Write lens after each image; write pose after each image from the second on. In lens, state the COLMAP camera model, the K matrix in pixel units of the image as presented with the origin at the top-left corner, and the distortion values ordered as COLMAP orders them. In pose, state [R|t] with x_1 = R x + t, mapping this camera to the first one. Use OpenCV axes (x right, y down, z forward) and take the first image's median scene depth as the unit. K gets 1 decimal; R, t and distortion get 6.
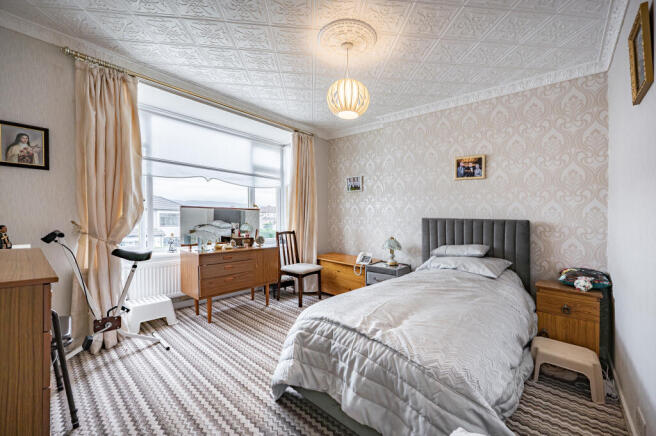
lens RADIAL K [[266.2, 0, 329.1], [0, 266.2, 215.9], [0, 0, 1]] dist [-0.002847, -0.000017]
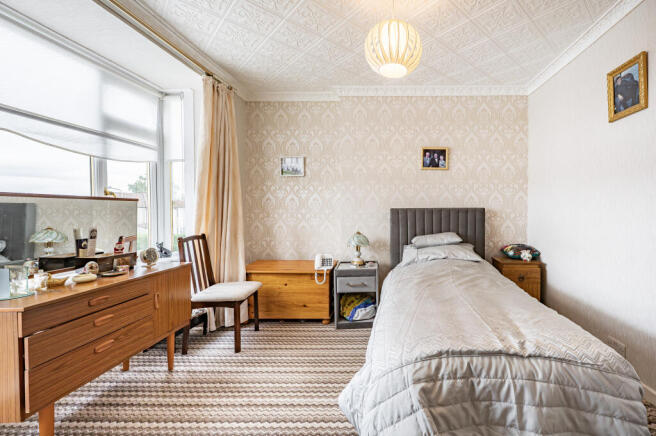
lens RADIAL K [[285.0, 0, 328.0], [0, 285.0, 208.0], [0, 0, 1]] dist [0.001629, 0.000375]
pose [[0.751761, -0.019628, 0.659144, -0.479751], [0.021638, 0.999753, 0.005092, -0.003480], [-0.659081, 0.010434, 0.752000, 0.413463]]
